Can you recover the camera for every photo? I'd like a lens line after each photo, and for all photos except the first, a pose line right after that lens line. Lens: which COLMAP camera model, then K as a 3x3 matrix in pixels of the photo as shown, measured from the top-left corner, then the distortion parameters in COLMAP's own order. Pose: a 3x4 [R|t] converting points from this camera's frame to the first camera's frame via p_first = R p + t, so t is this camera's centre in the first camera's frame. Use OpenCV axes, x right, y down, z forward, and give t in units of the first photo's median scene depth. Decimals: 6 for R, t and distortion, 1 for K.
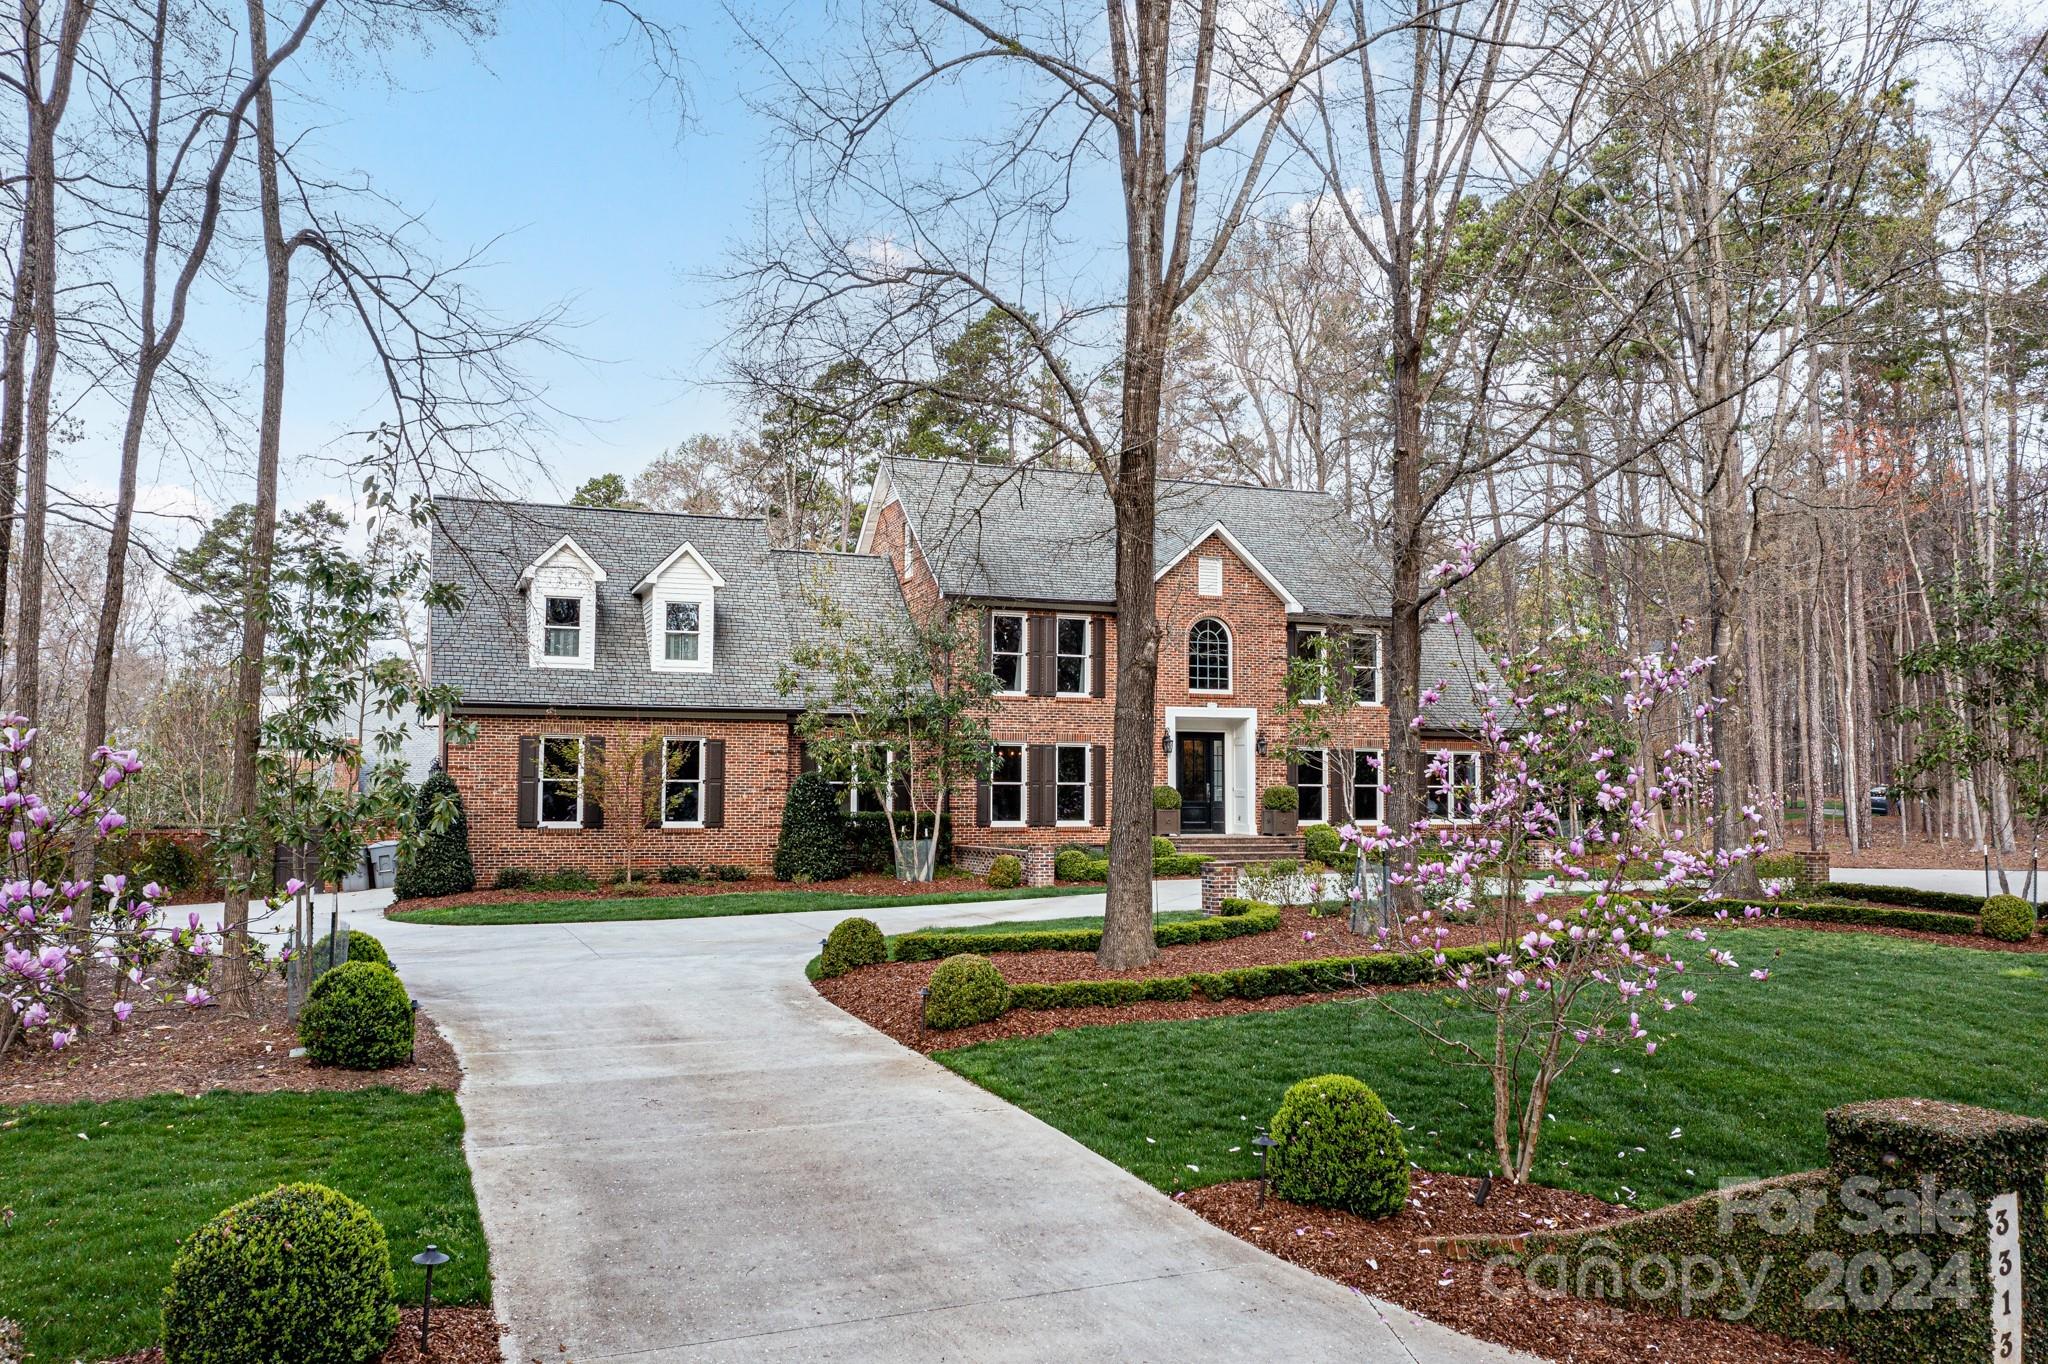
lens RADIAL K [[1644.5, 0, 1024.0], [0, 1644.5, 682.0], [0, 0, 1]] dist [-0.011286, -0.010716]
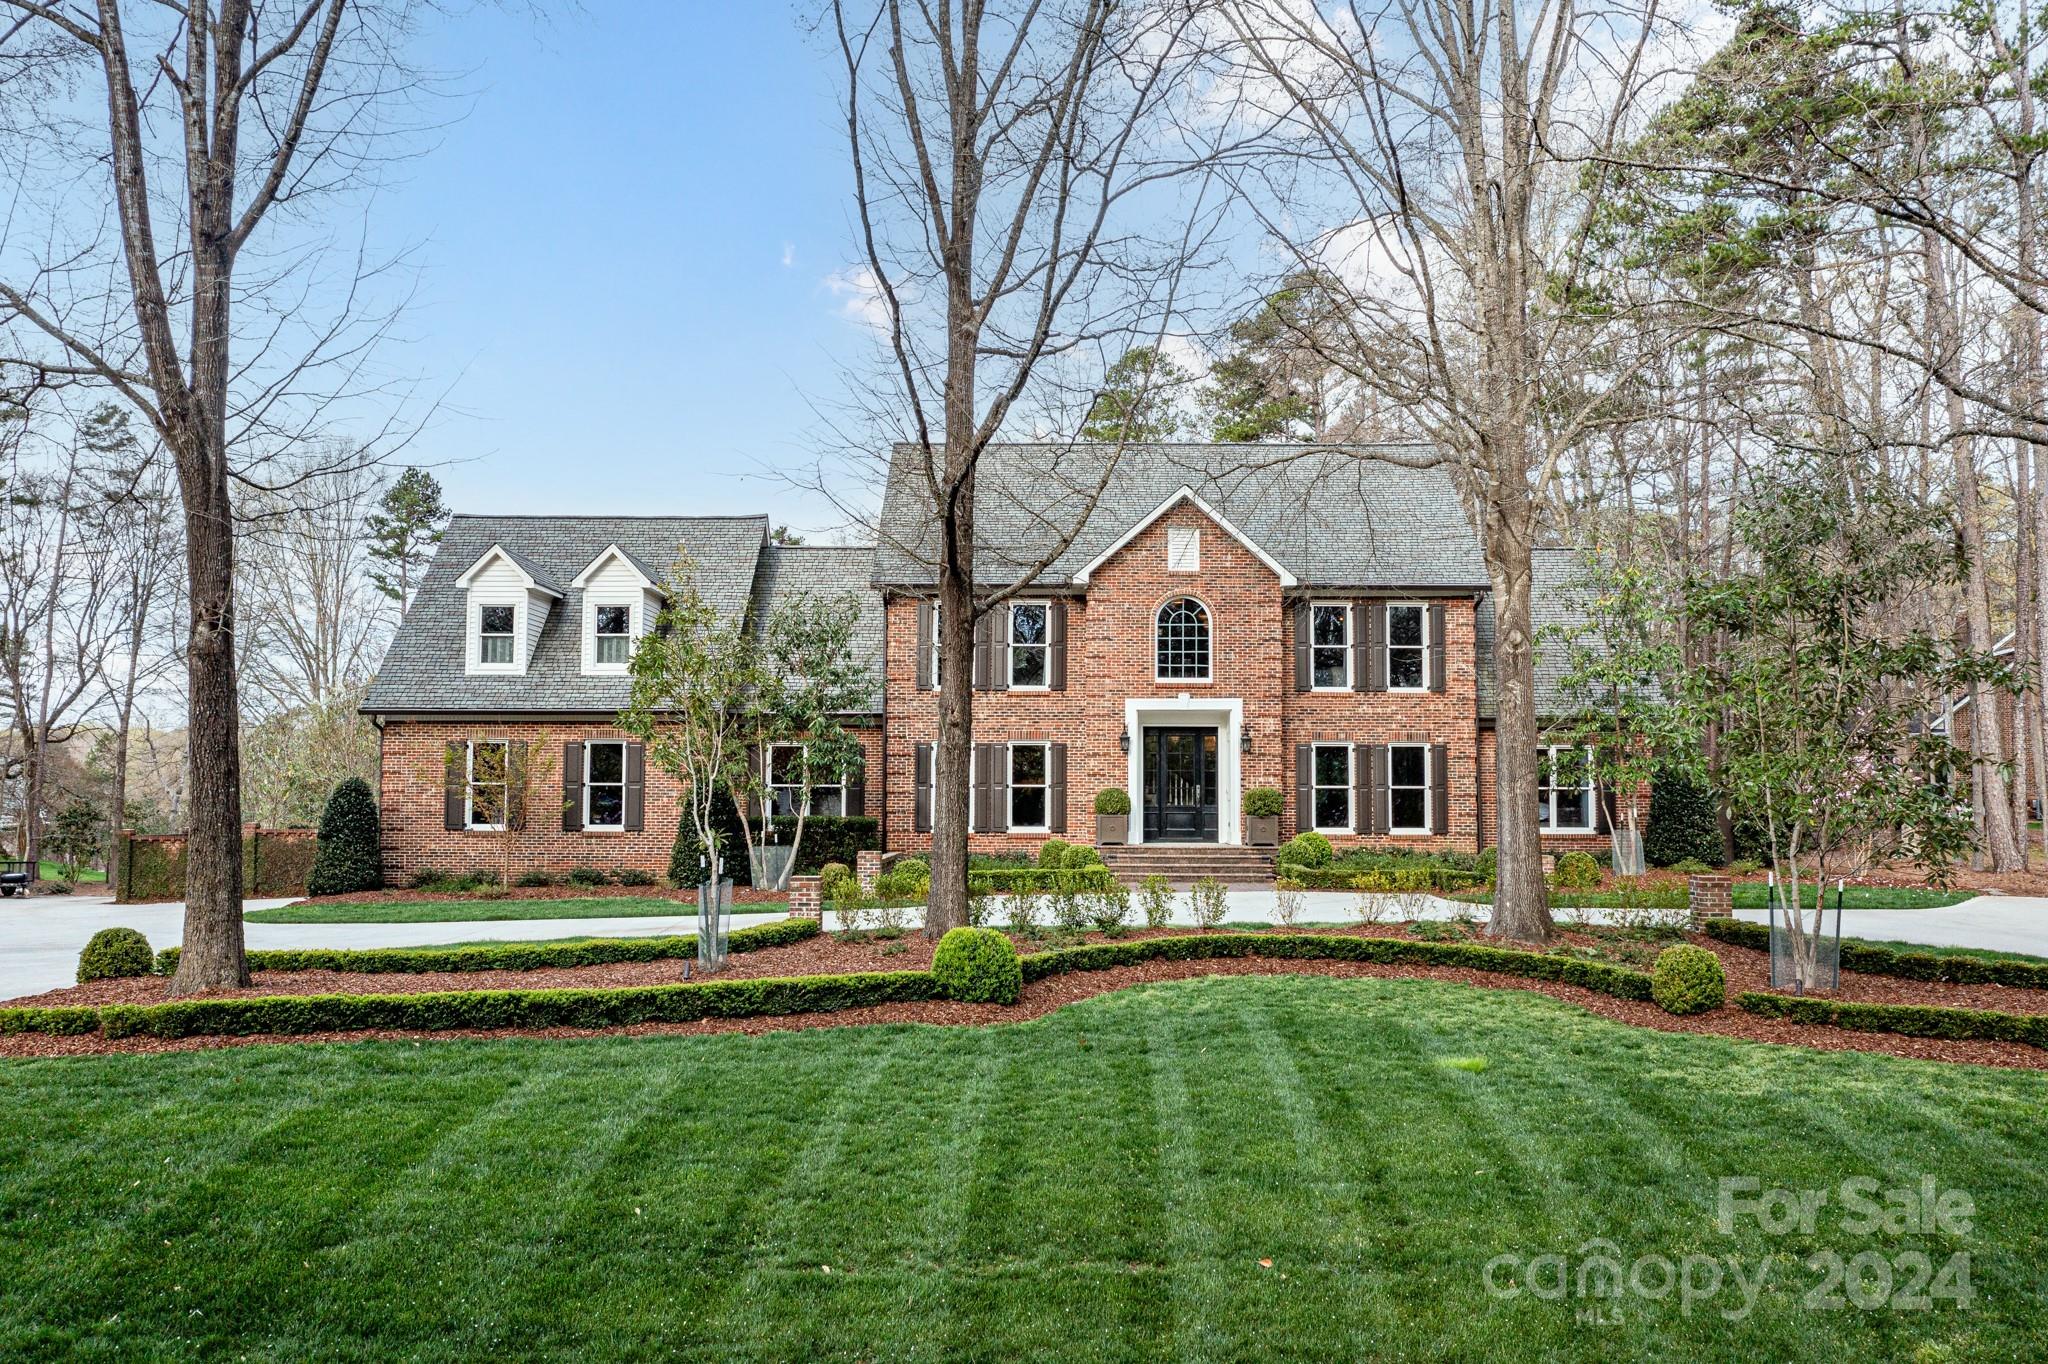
lens RADIAL K [[1644.5, 0, 1024.0], [0, 1644.5, 682.0], [0, 0, 1]] dist [-0.011286, -0.010716]
pose [[0.925022, -0.027198, -0.378940, 0.367201], [0.025932, 0.999628, -0.008446, 0.011850], [0.379029, -0.002014, 0.925383, 0.155963]]
